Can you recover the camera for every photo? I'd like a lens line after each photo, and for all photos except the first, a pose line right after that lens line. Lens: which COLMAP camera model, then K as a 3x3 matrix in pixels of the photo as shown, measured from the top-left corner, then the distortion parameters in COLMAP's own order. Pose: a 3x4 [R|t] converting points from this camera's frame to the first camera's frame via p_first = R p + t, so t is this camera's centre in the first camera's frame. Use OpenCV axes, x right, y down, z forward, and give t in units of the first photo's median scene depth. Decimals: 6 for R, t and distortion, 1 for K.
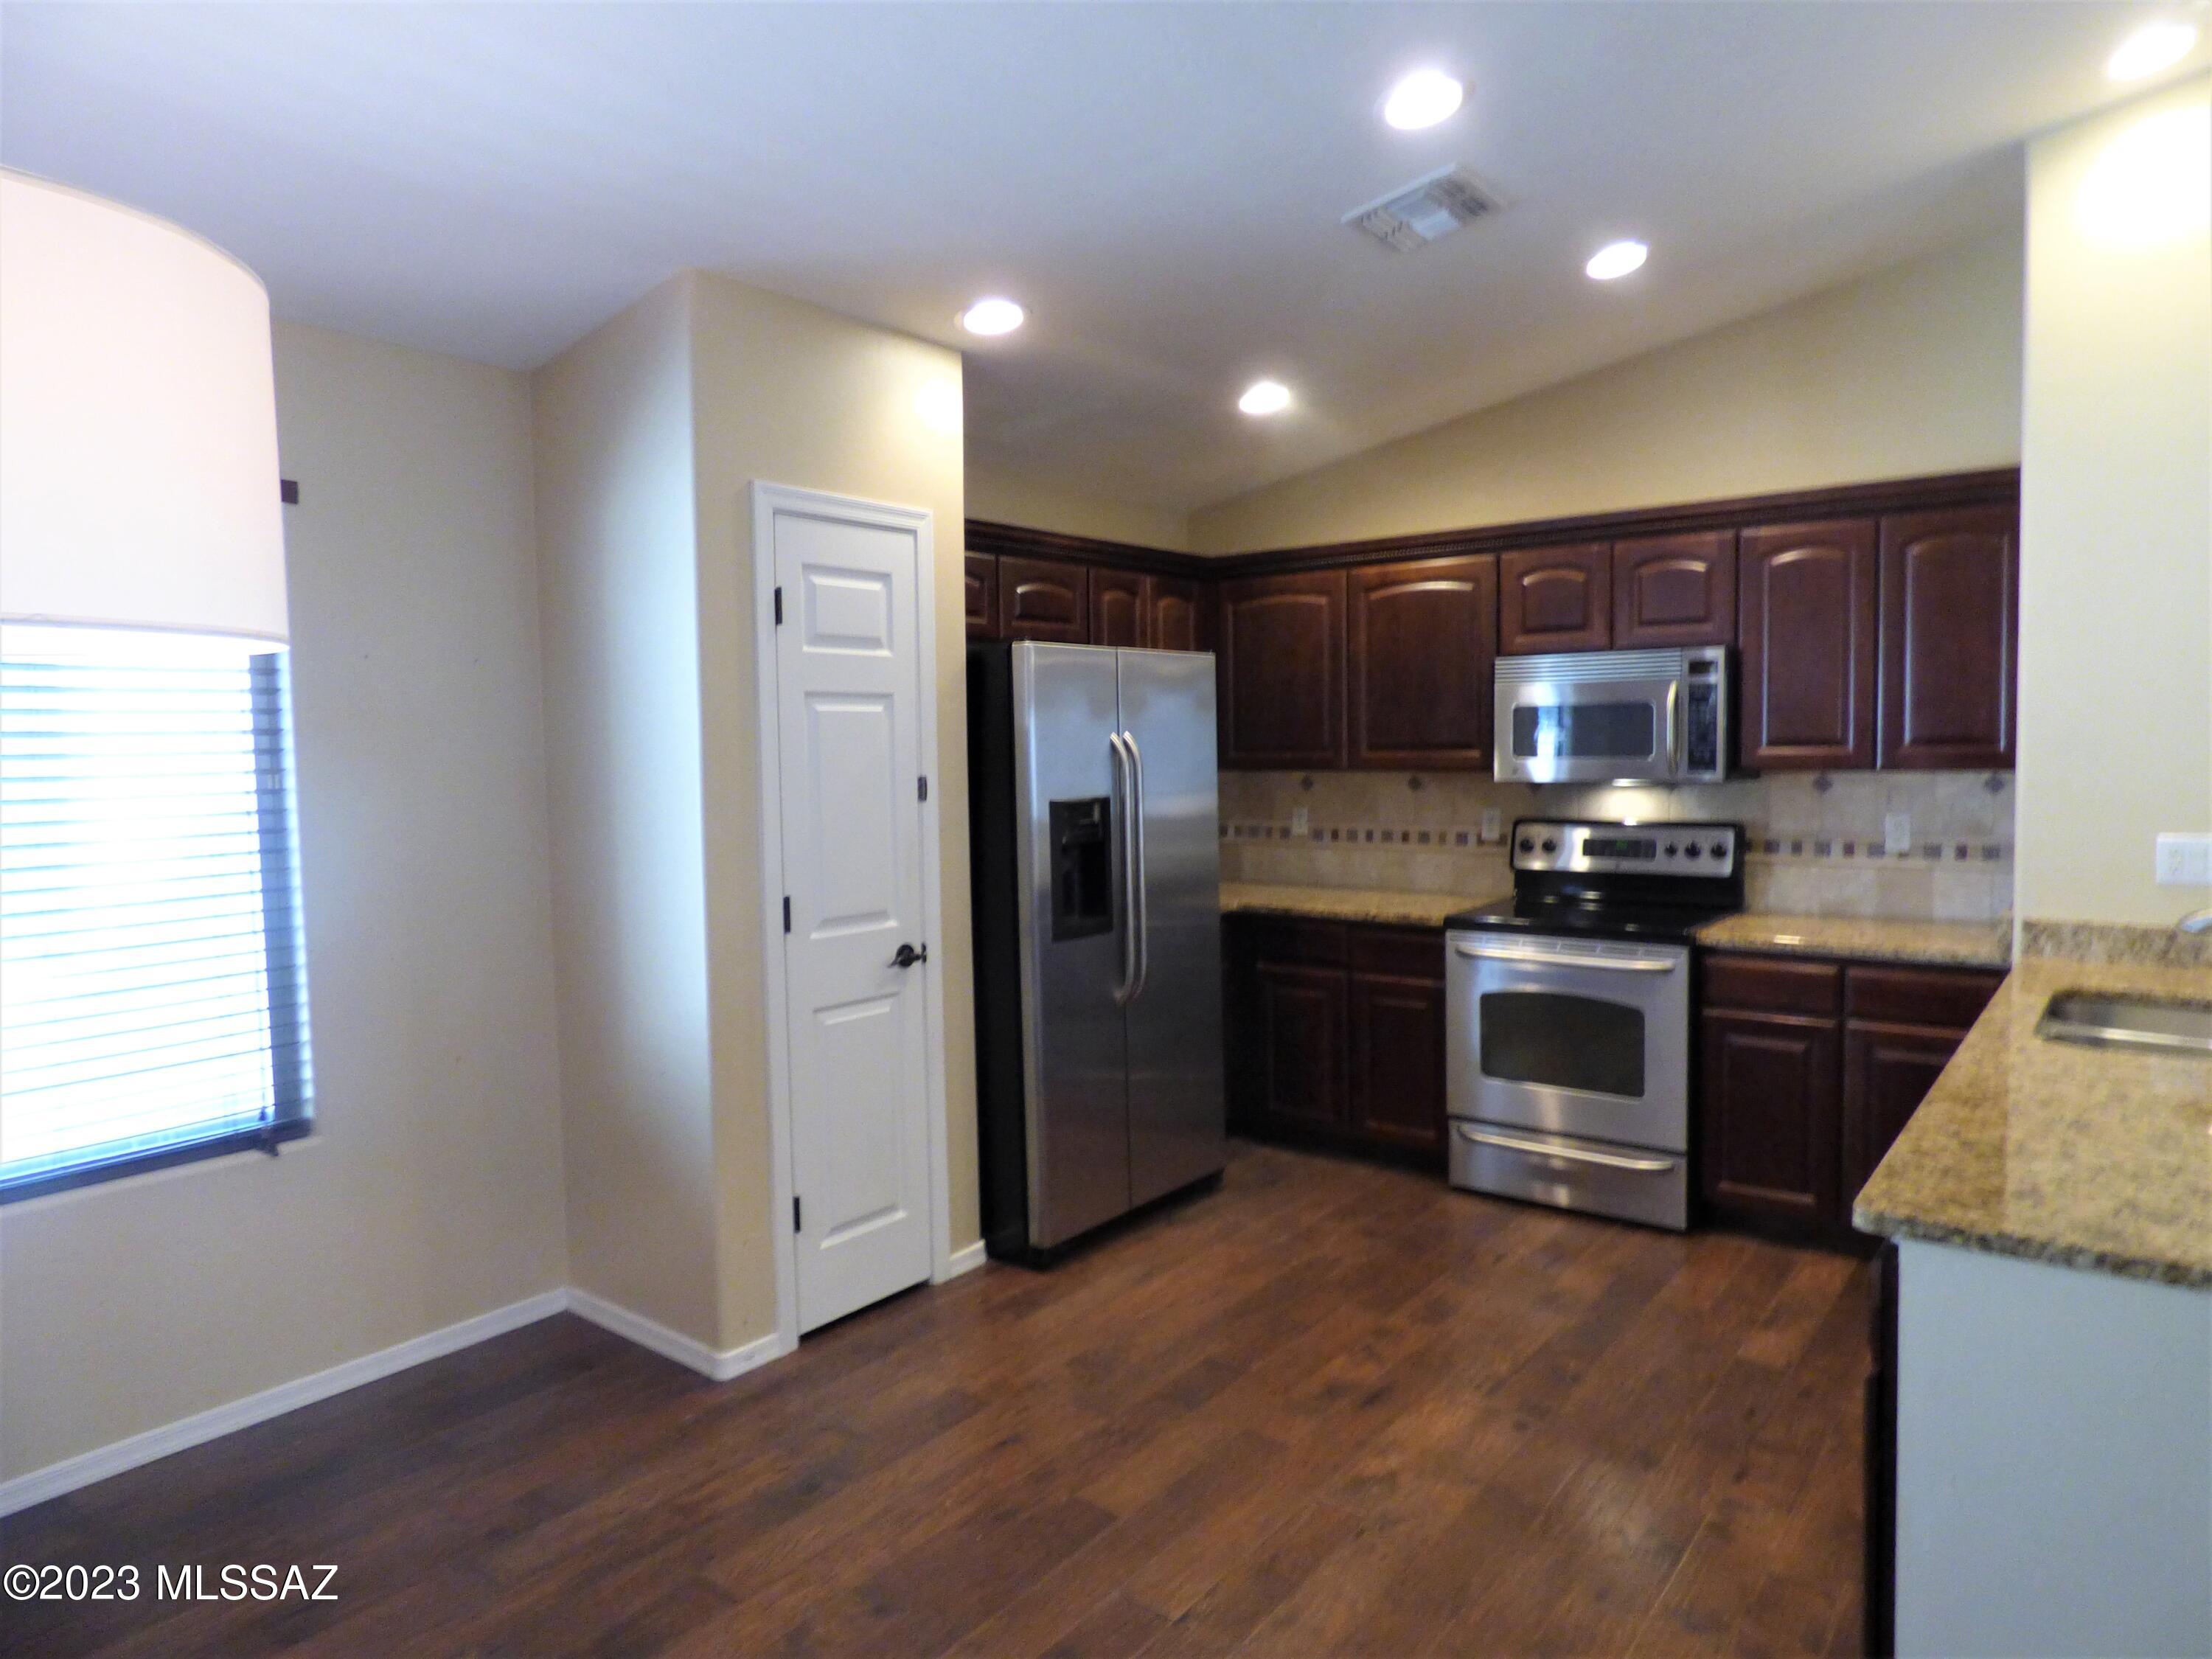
lens RADIAL K [[1337.4, 0, 1125.8], [0, 1337.4, 829.2], [0, 0, 1]] dist [-0.002613, -0.008543]
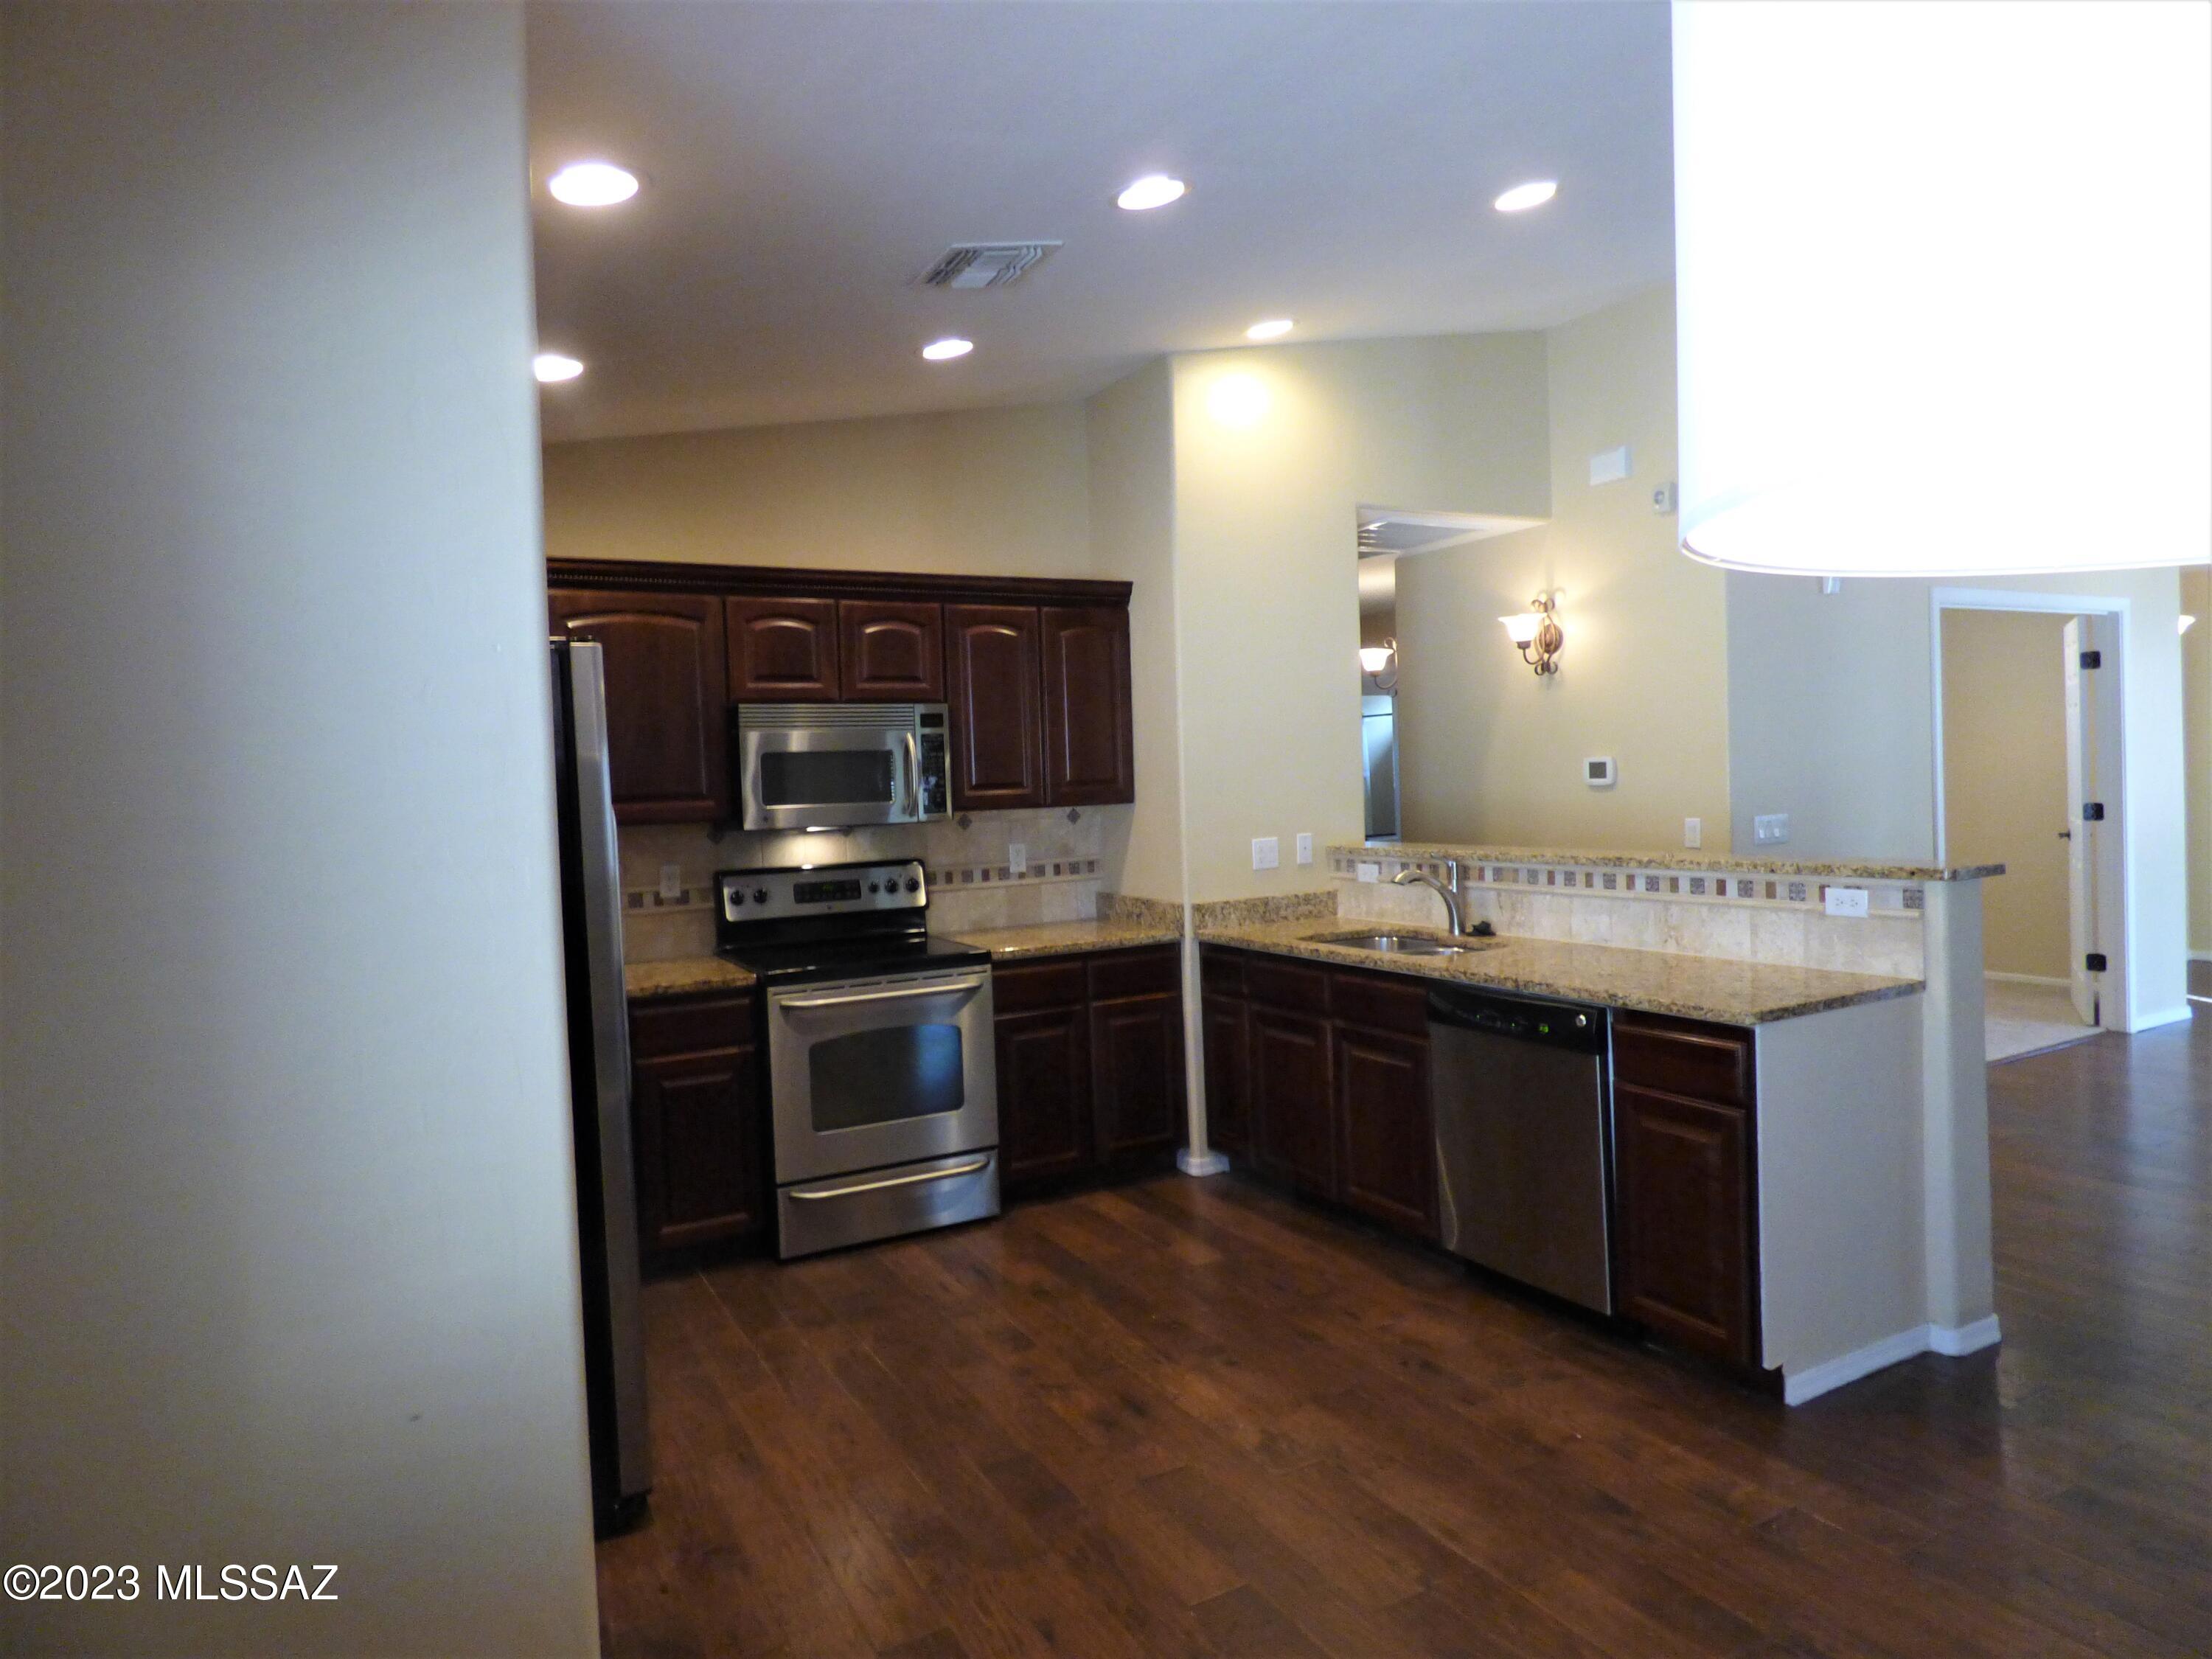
lens RADIAL K [[1337.4, 0, 1109.5], [0, 1337.4, 821.1], [0, 0, 1]] dist [-0.002613, -0.008543]
pose [[0.394675, -0.021721, 0.918564, -0.642458], [0.086898, 0.996122, -0.013782, -0.008599], [-0.914702, 0.085260, 0.395032, 0.489373]]
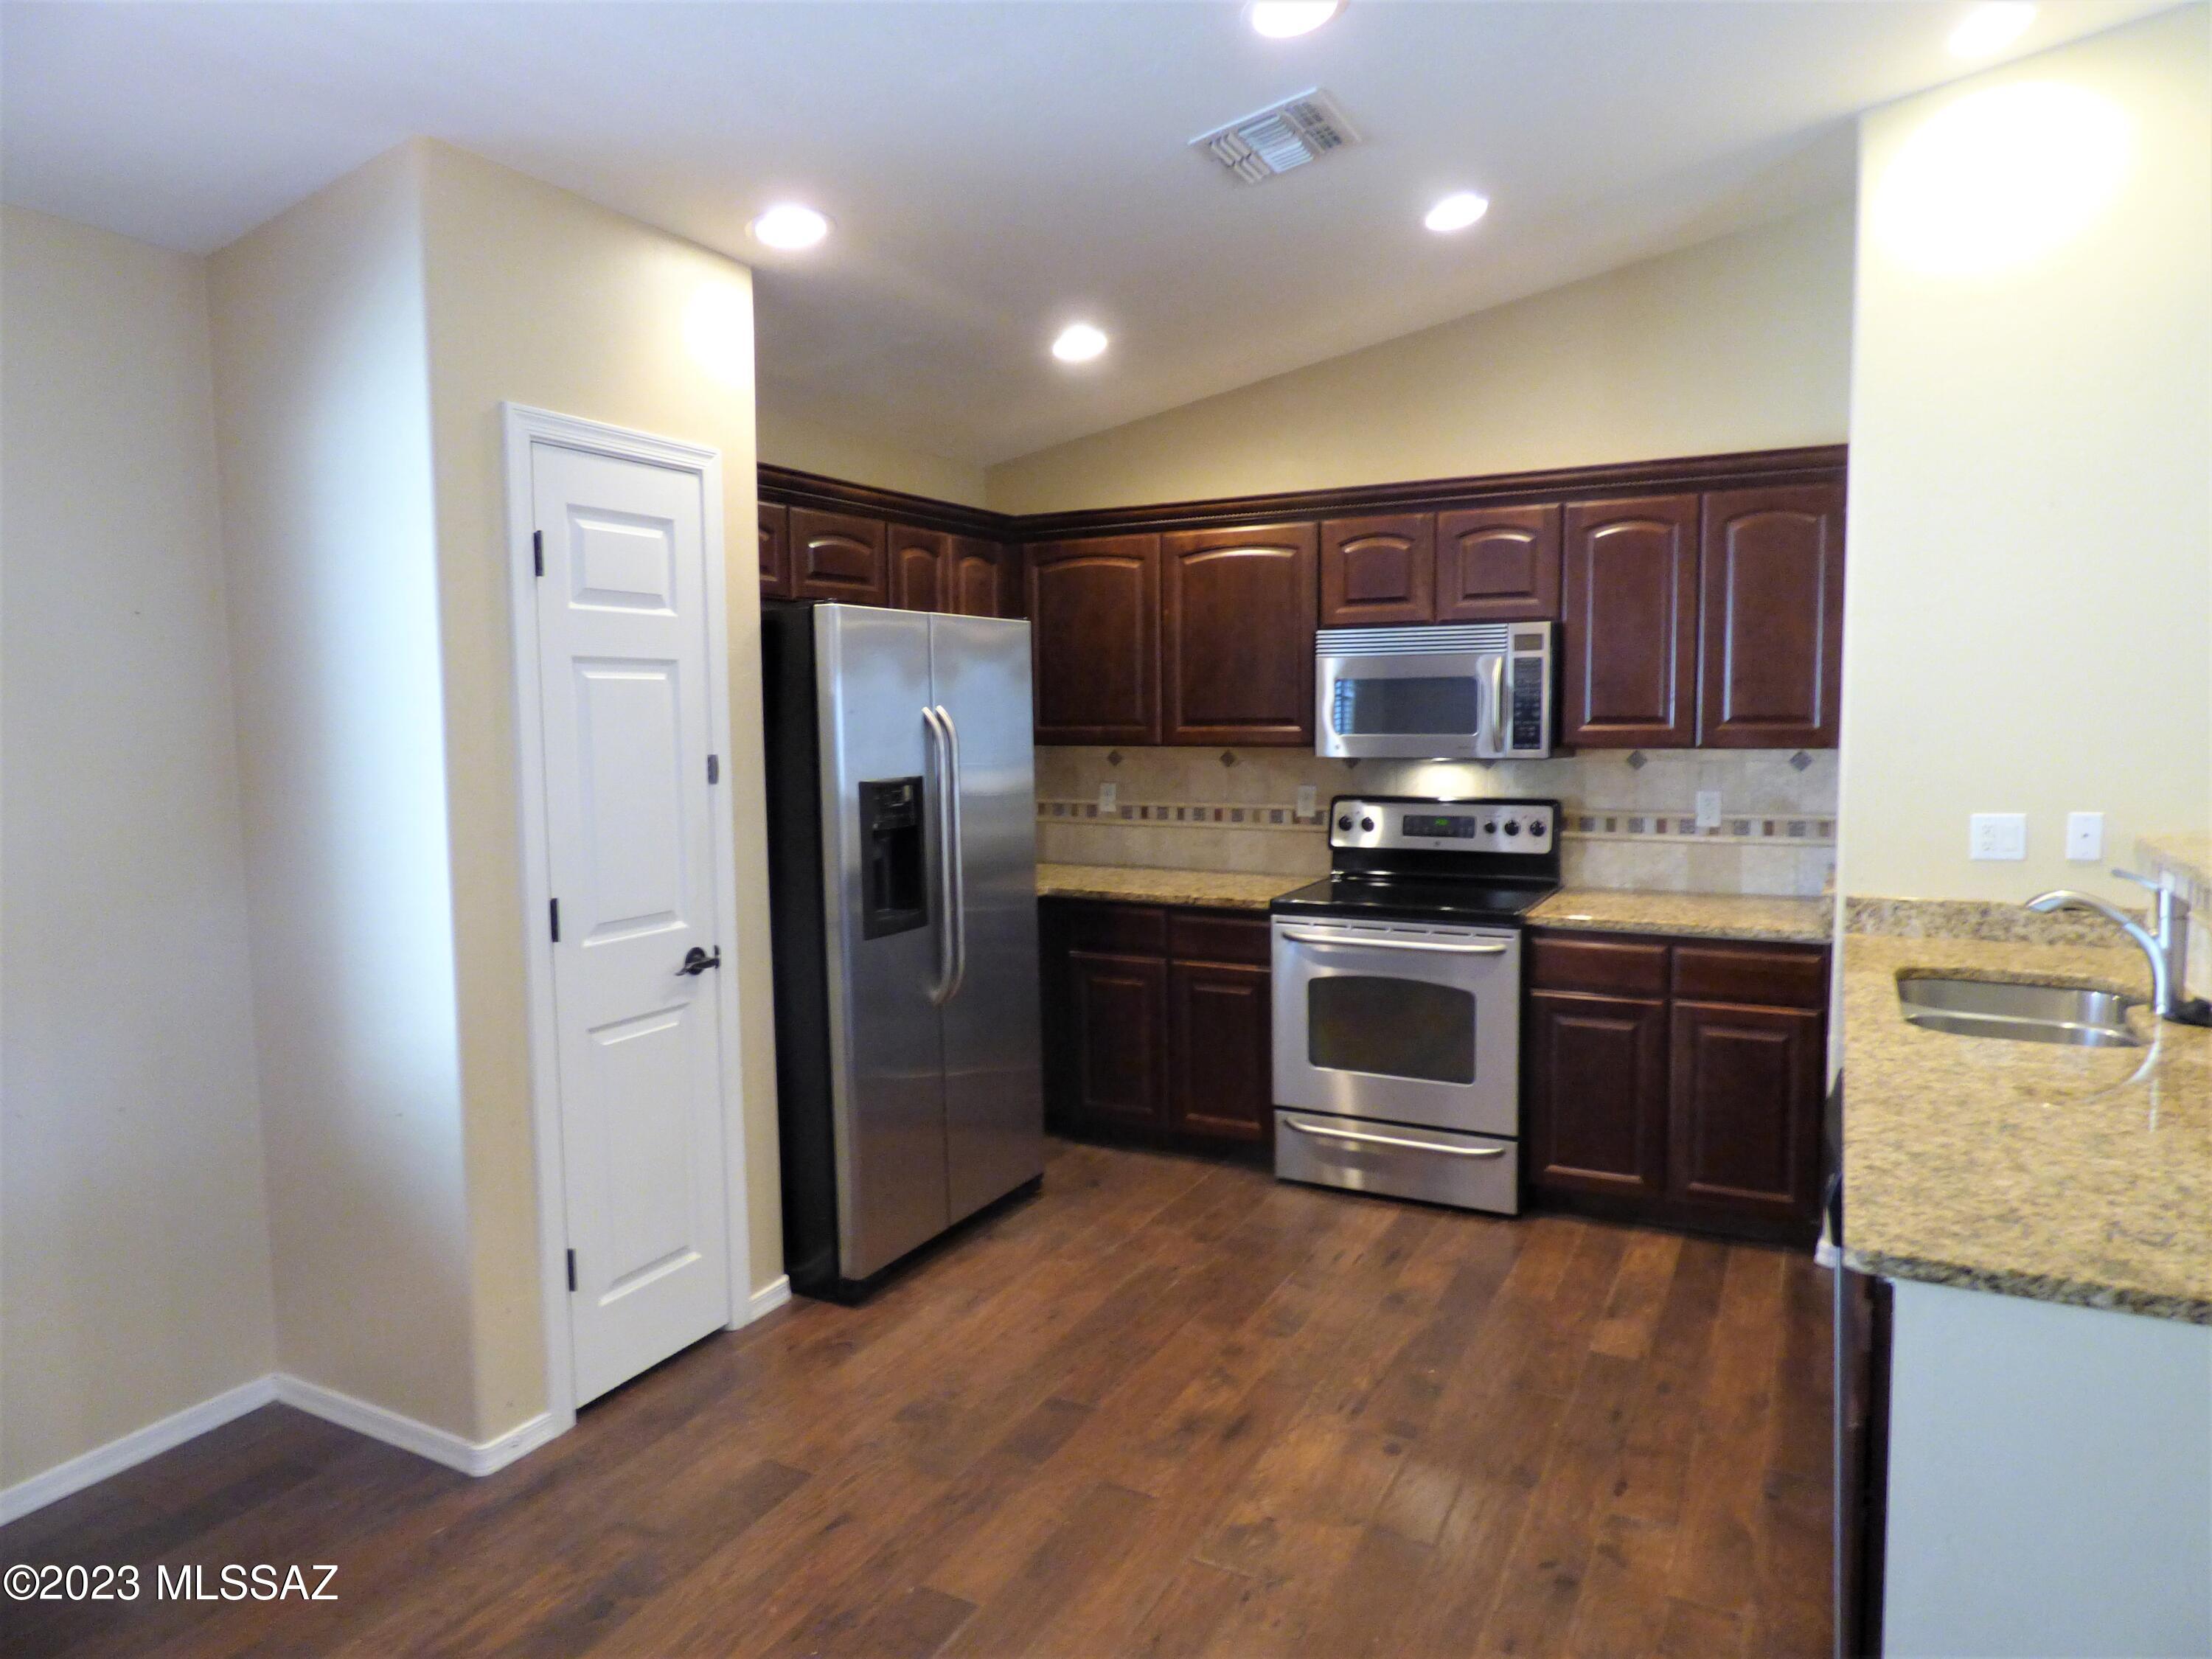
lens RADIAL K [[1337.4, 0, 1113.9], [0, 1337.4, 827.3], [0, 0, 1]] dist [-0.002613, -0.008543]
pose [[0.985093, -0.009750, 0.171748, -0.044172], [0.005969, 0.999729, 0.022514, -0.010576], [-0.171921, -0.021153, 0.984884, 0.096088]]
